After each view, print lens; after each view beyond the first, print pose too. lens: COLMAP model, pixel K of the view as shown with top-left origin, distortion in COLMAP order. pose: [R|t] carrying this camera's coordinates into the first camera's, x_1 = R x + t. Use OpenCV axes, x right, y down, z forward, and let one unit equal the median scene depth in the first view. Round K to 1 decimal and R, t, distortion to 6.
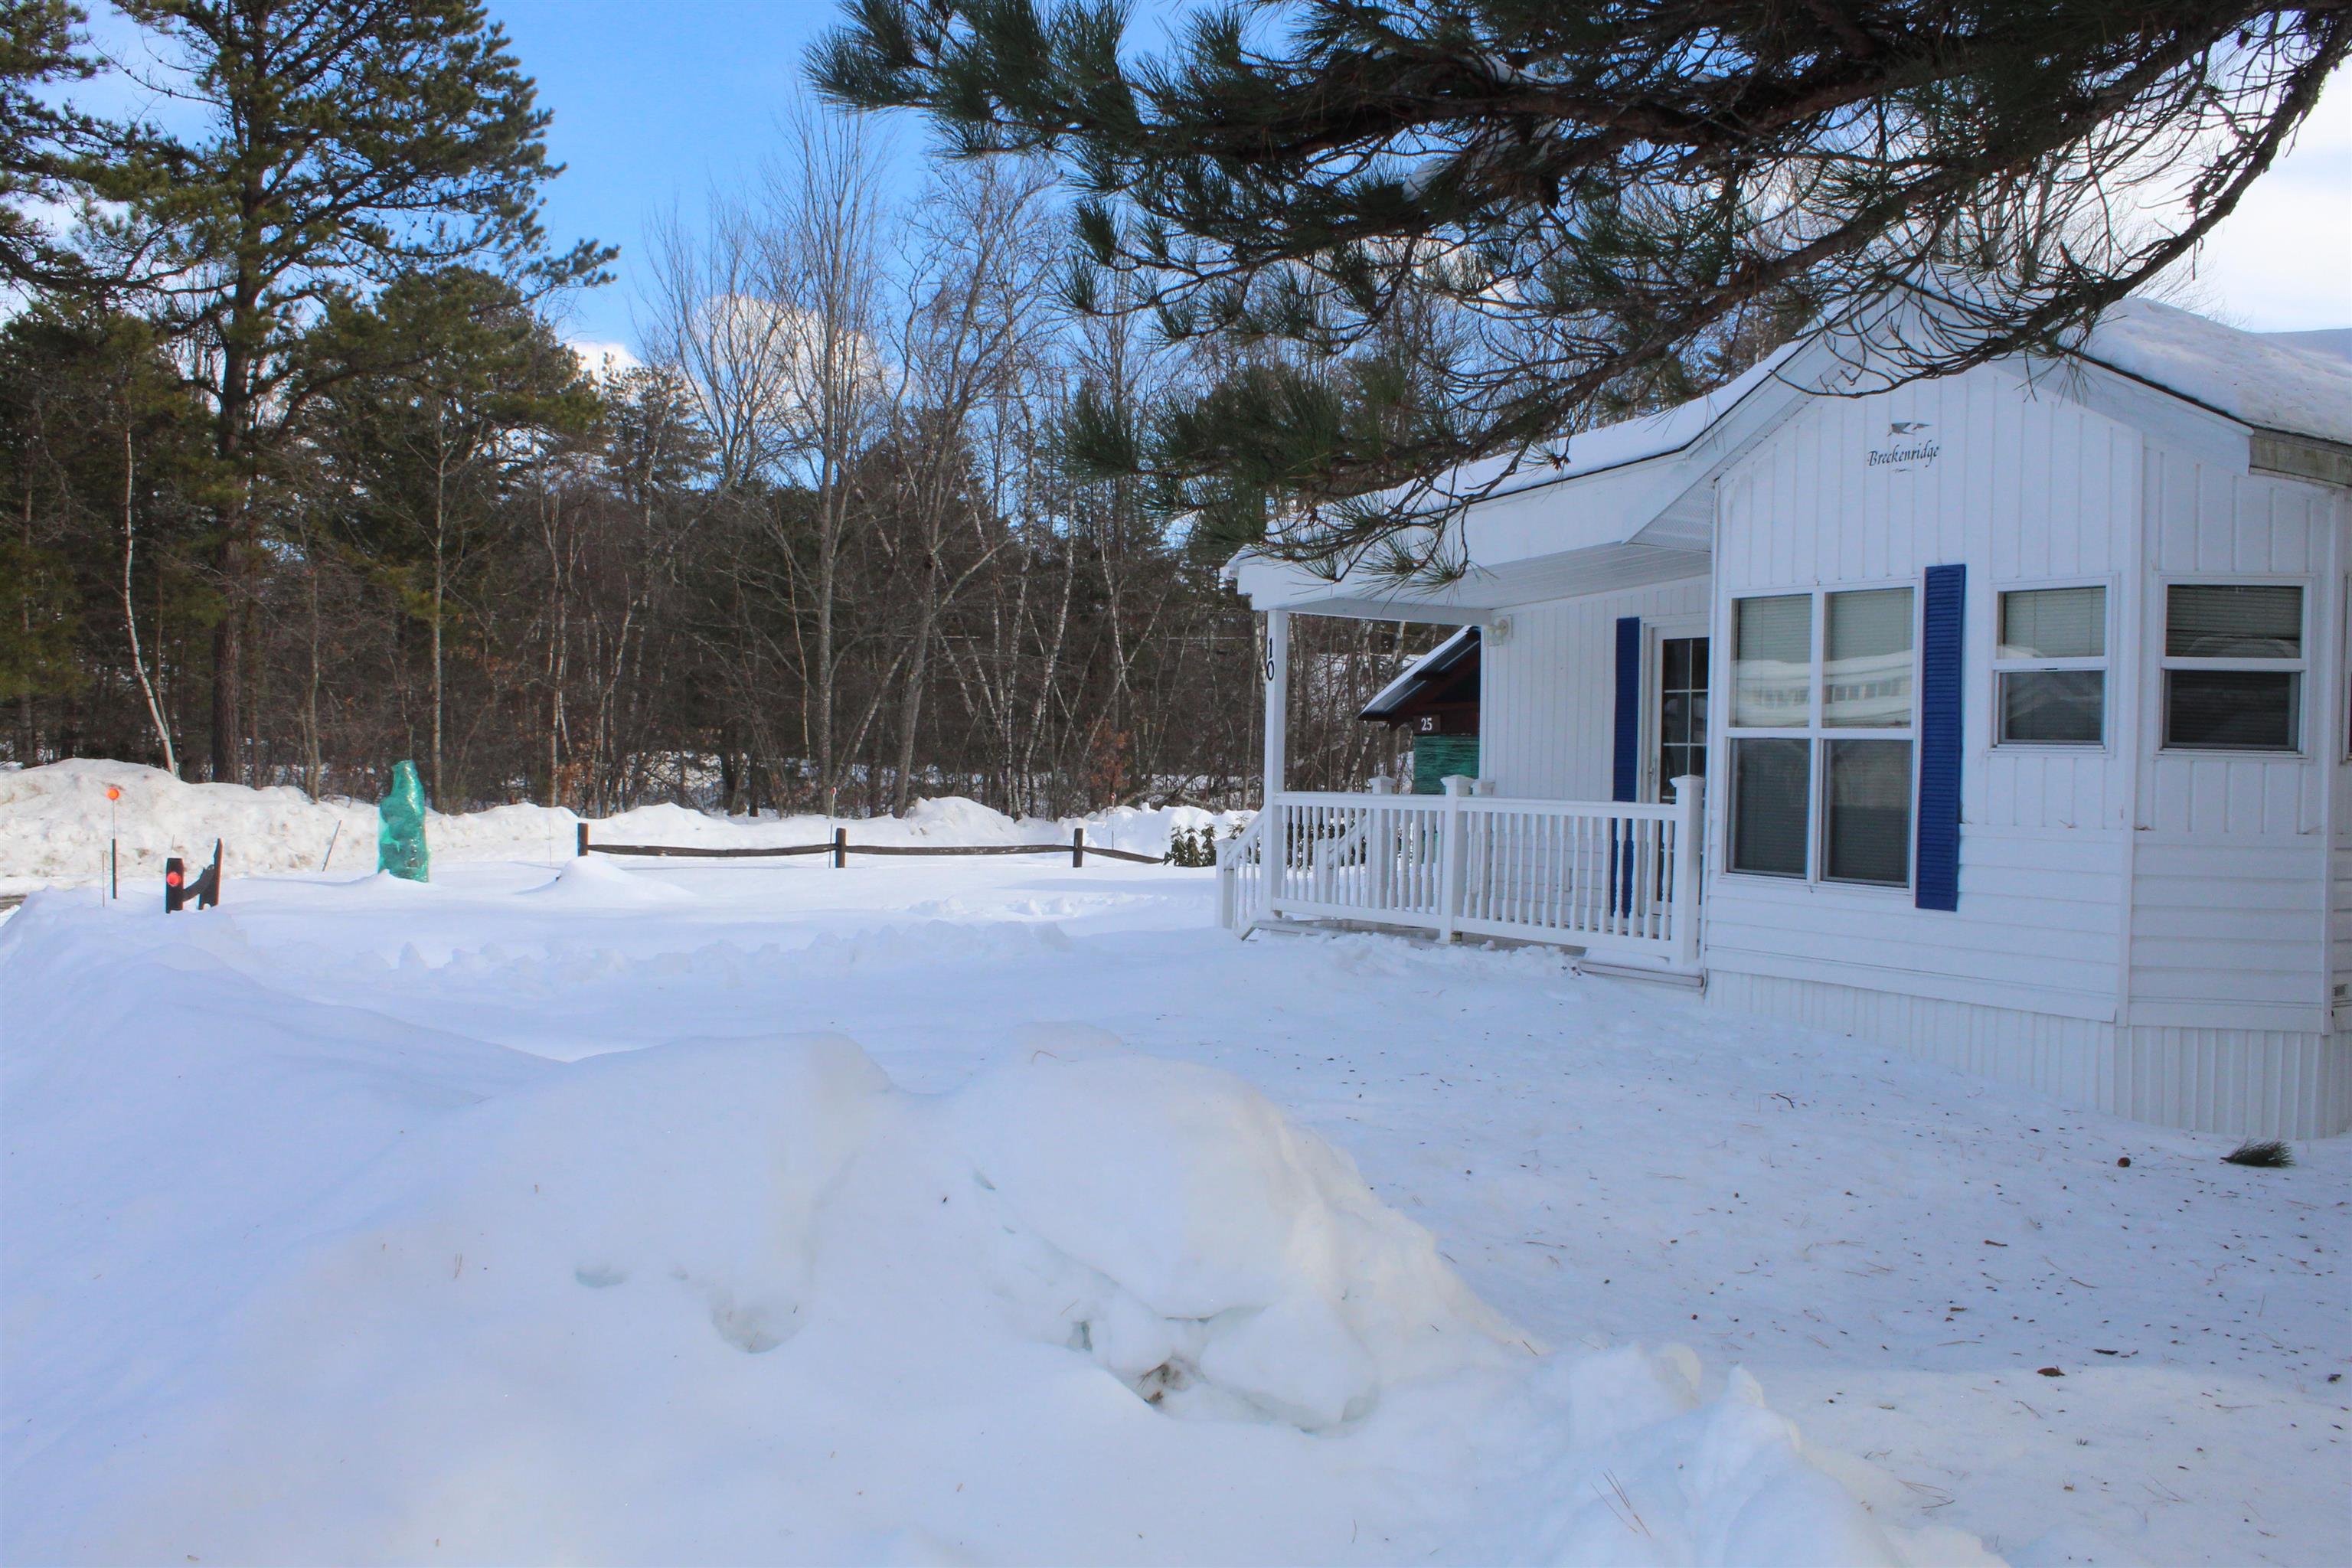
lens RADIAL K [[1947.0, 0, 1173.6], [0, 1947.0, 777.5], [0, 0, 1]] dist [-0.171634, 0.153610]
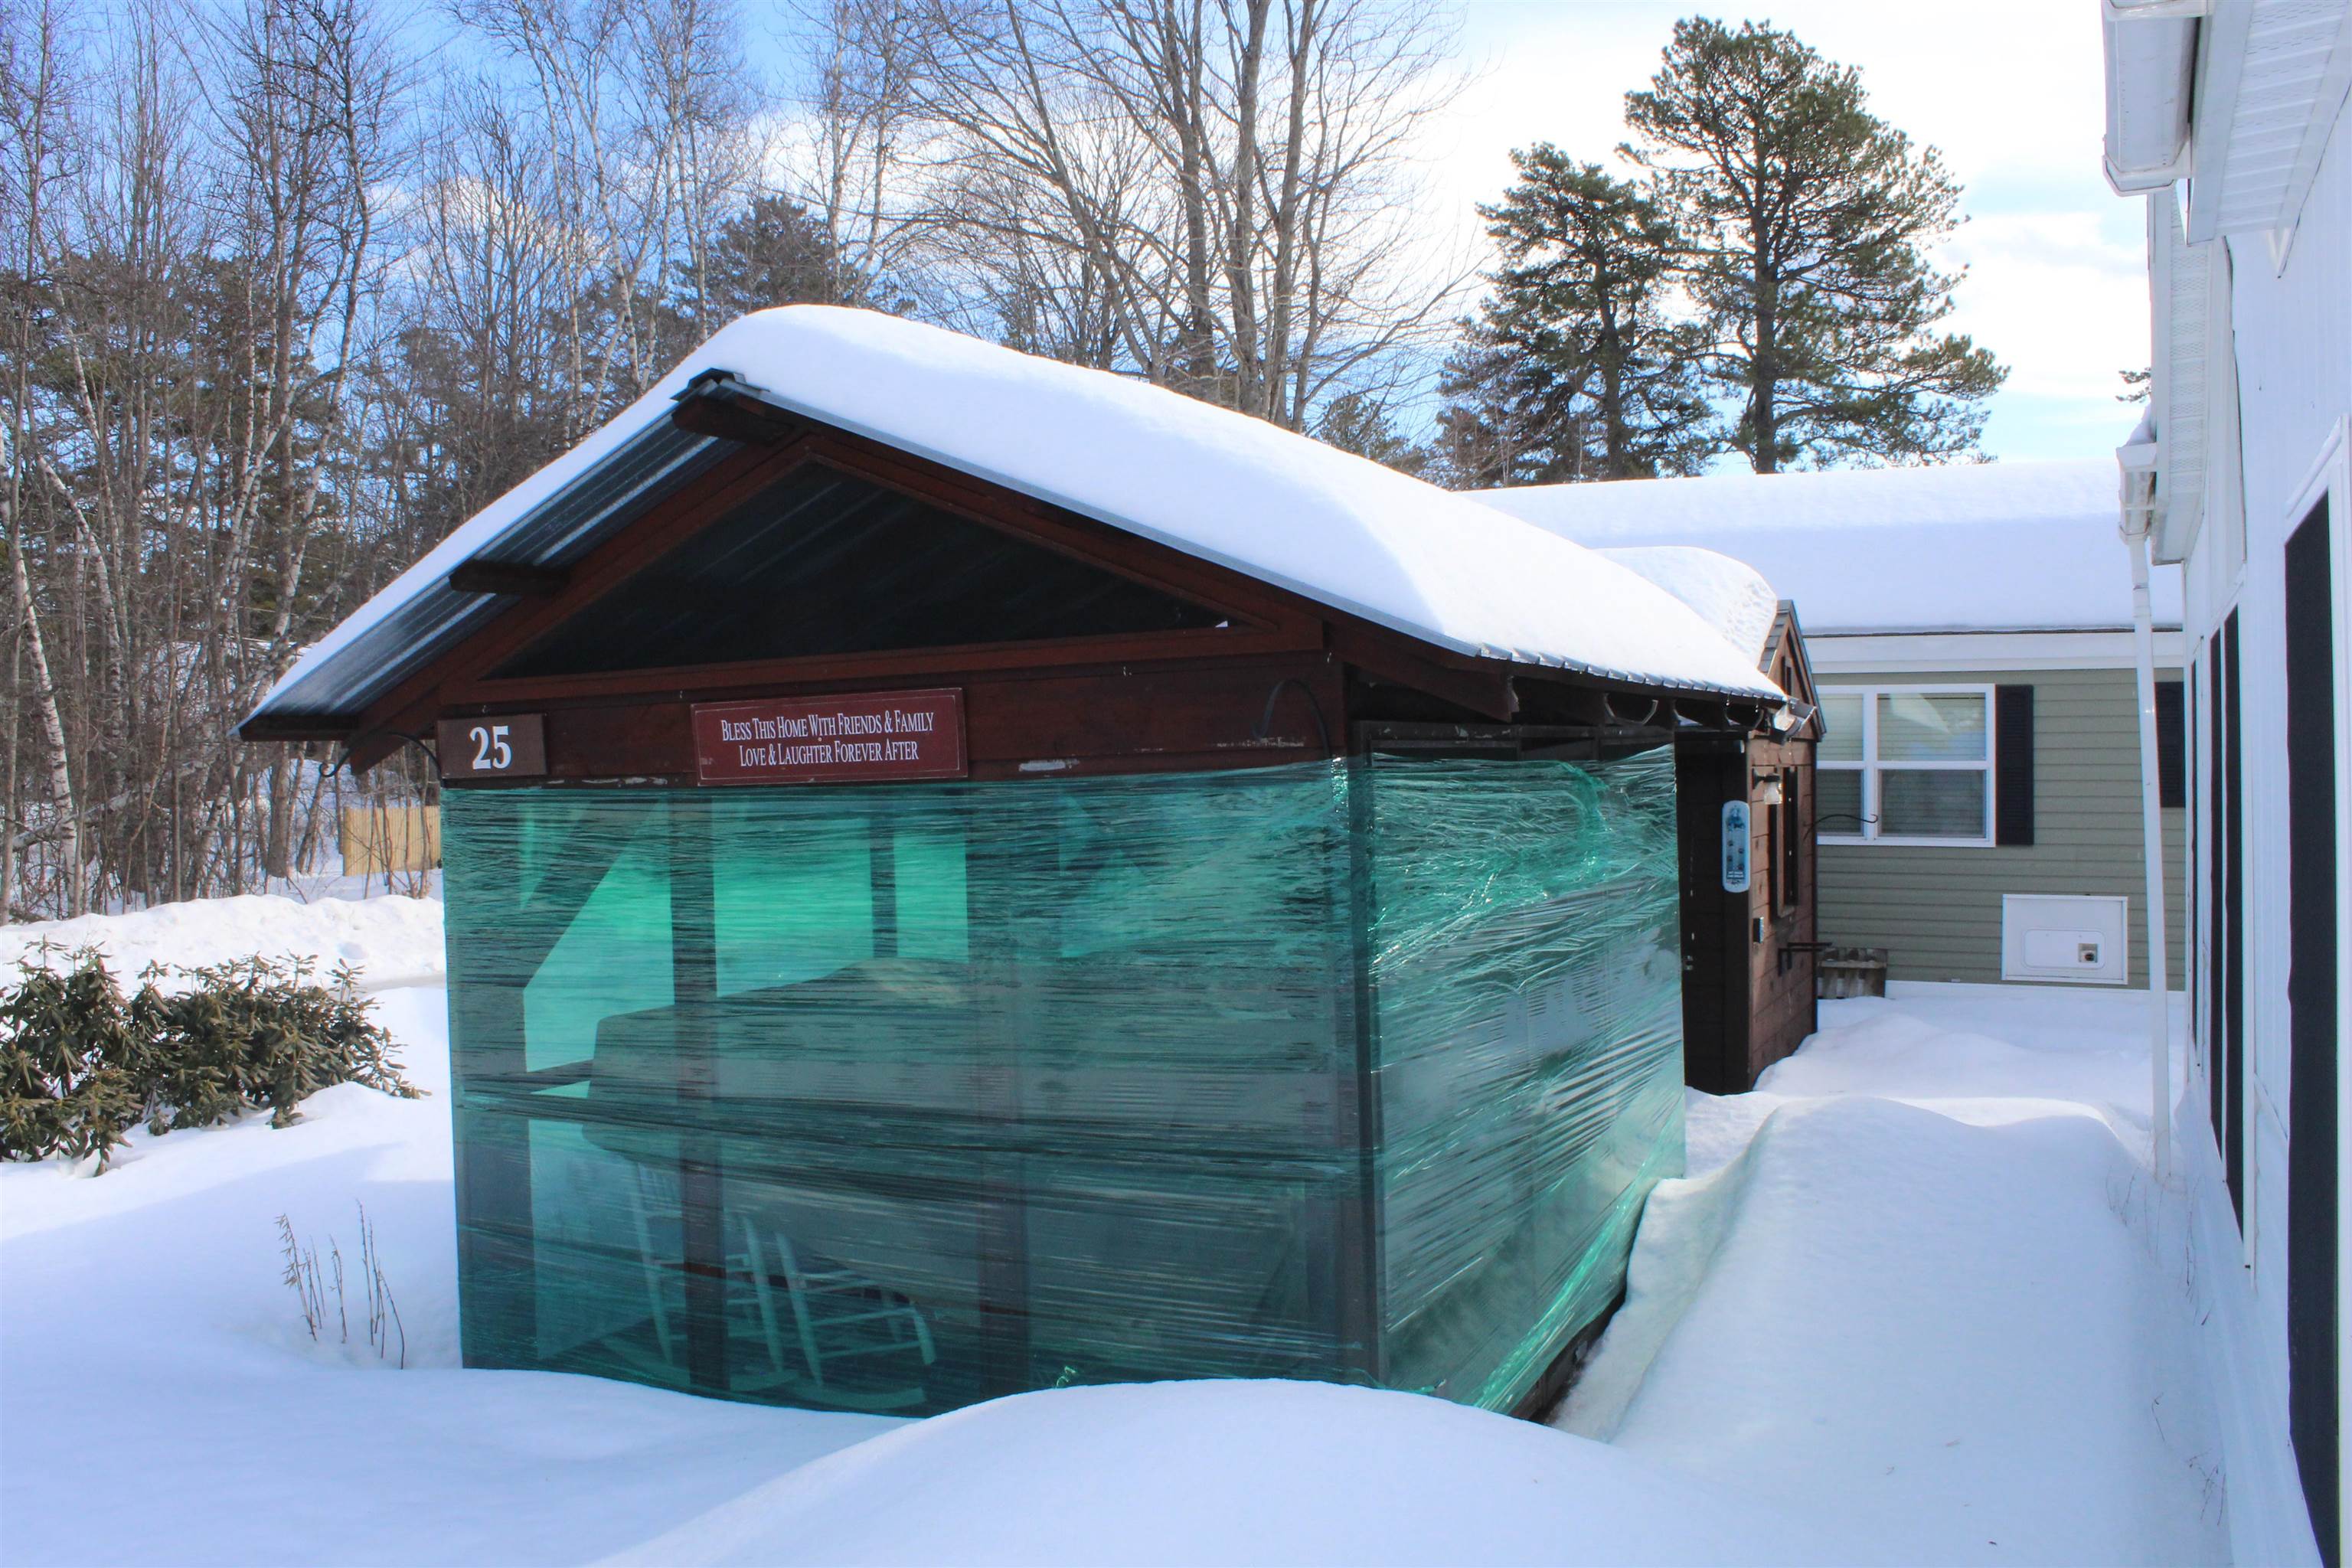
lens RADIAL K [[1947.0, 0, 1173.6], [0, 1947.0, 777.5], [0, 0, 1]] dist [-0.171634, 0.153610]
pose [[0.845755, -0.035668, 0.532378, 0.106549], [0.033024, 0.999350, 0.014490, -0.039438], [-0.532548, 0.005326, 0.846383, 1.156599]]
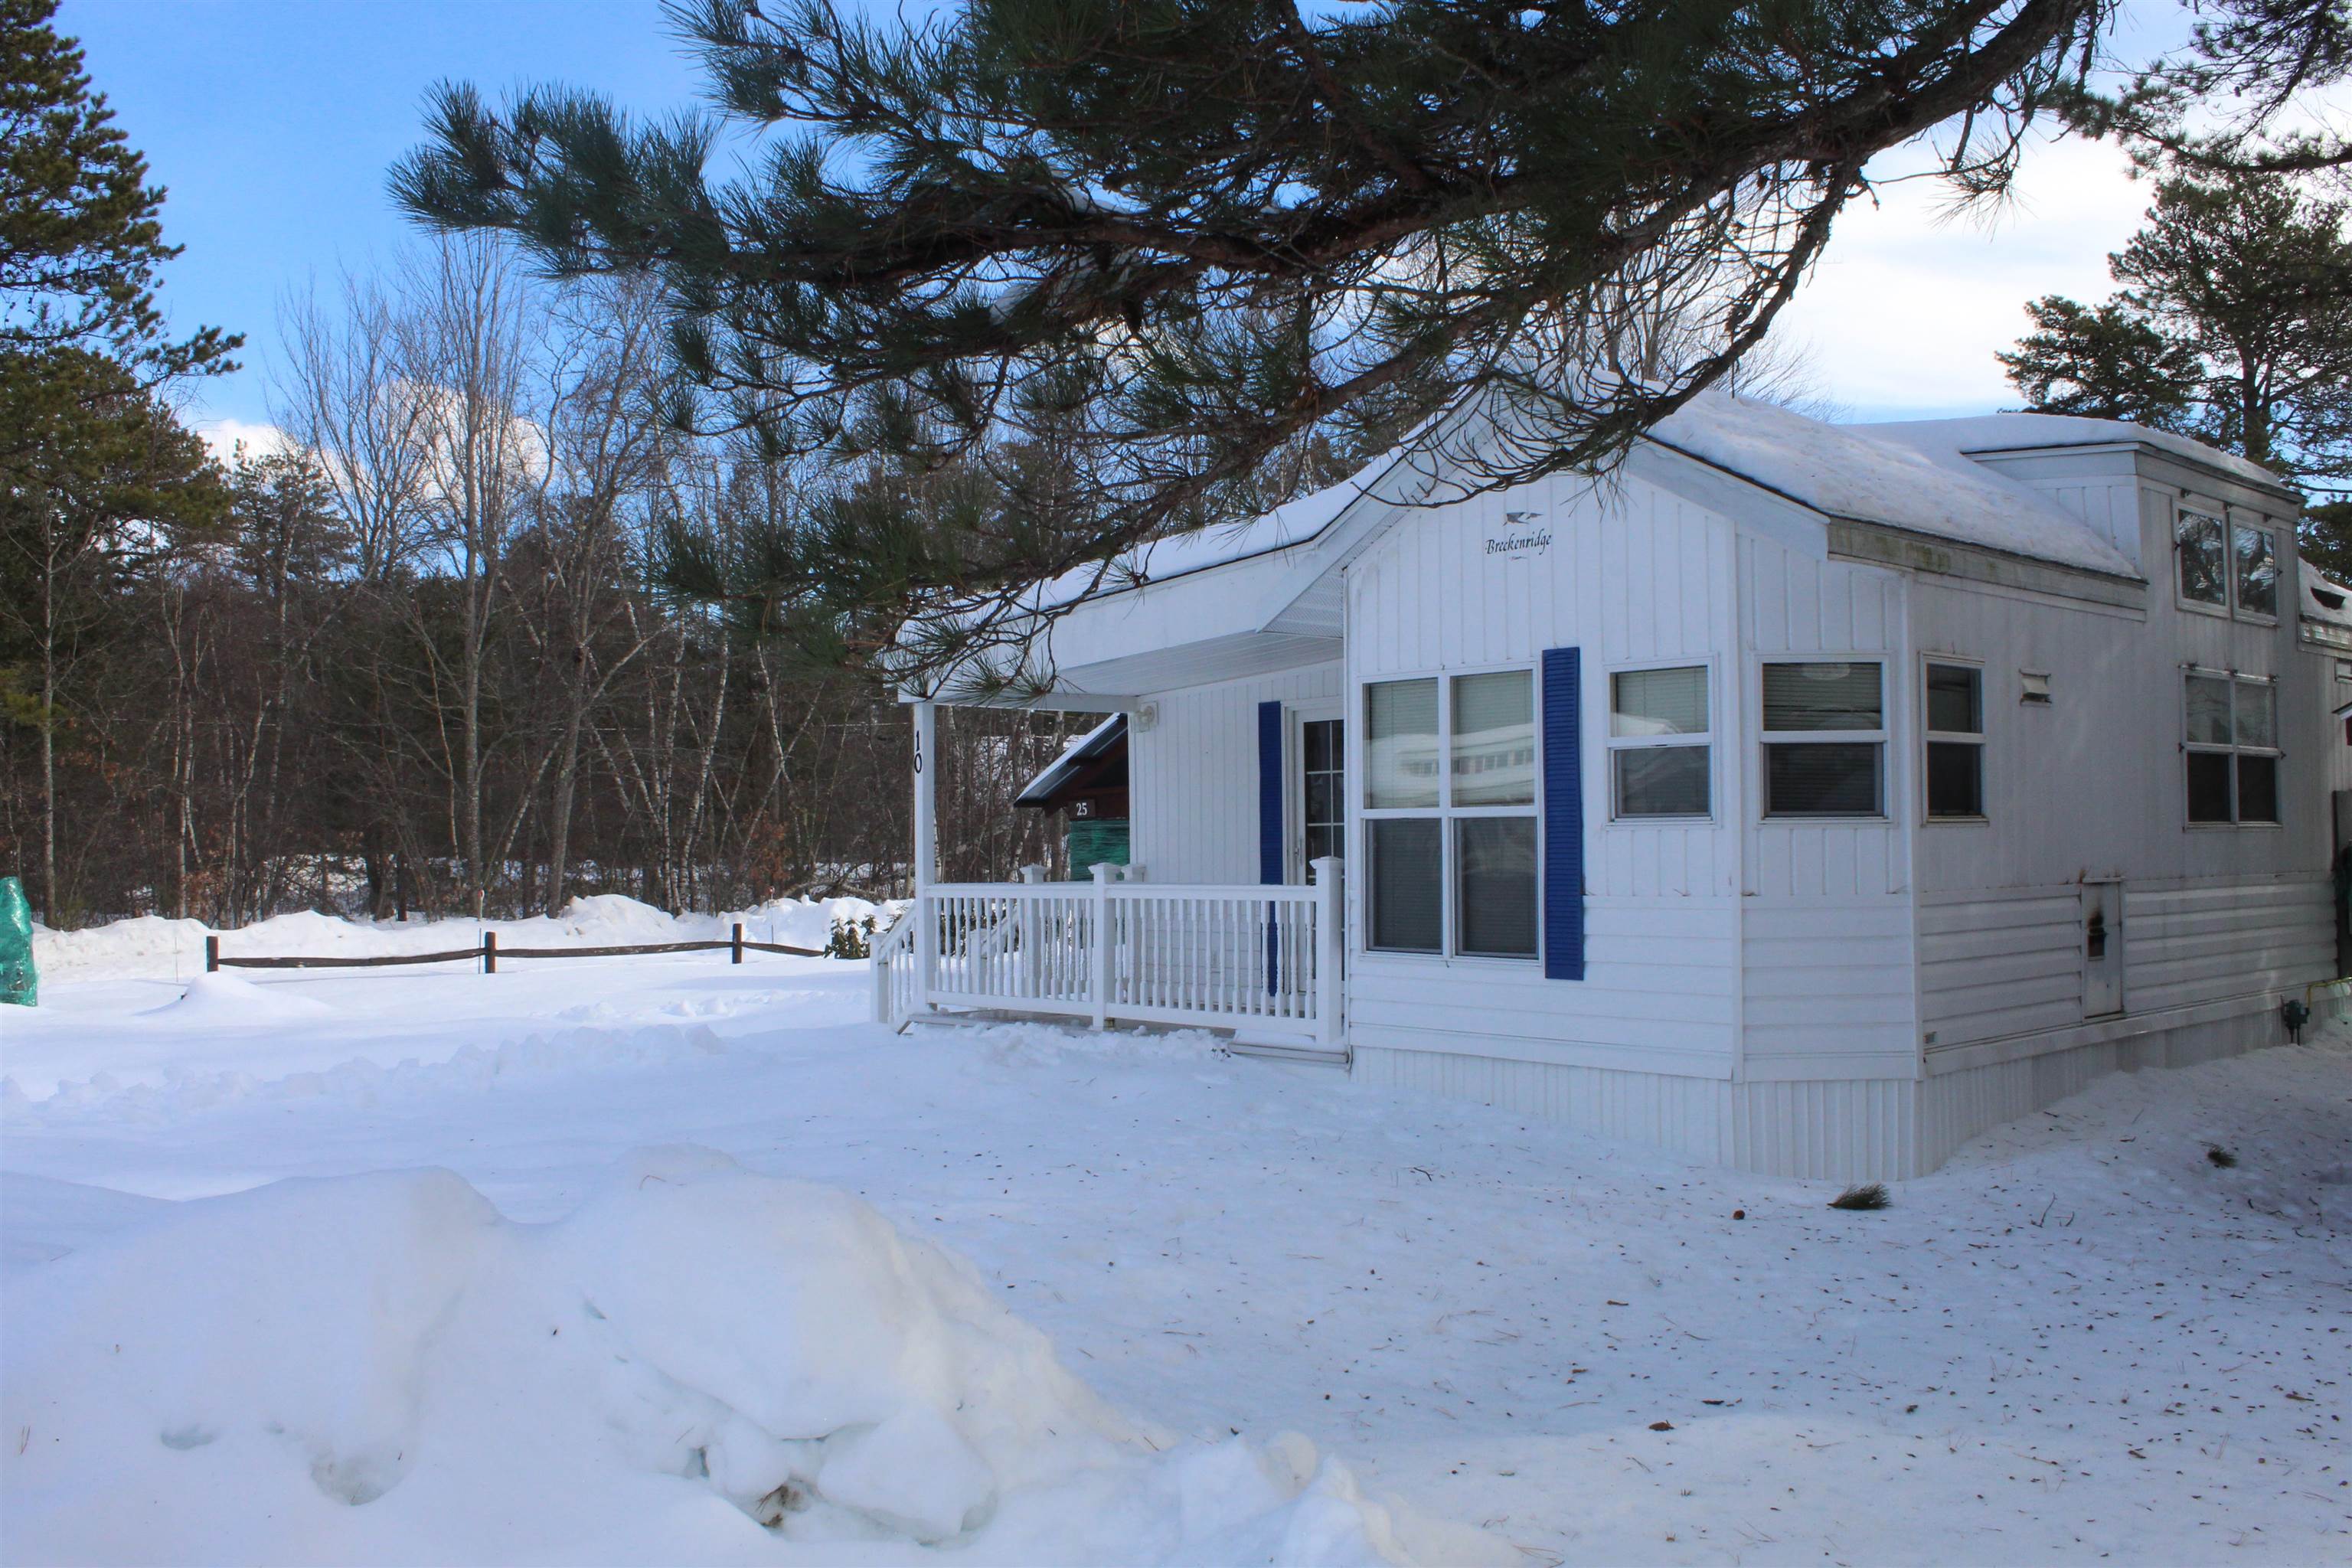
lens RADIAL K [[1950.6, 0, 1174.7], [0, 1950.6, 771.0], [0, 0, 1]] dist [-0.172737, 0.153578]
pose [[0.985192, -0.025928, 0.169481, 0.011937], [0.033492, 0.998559, -0.041925, -0.005322], [-0.168150, 0.046980, 0.984641, -0.007278]]
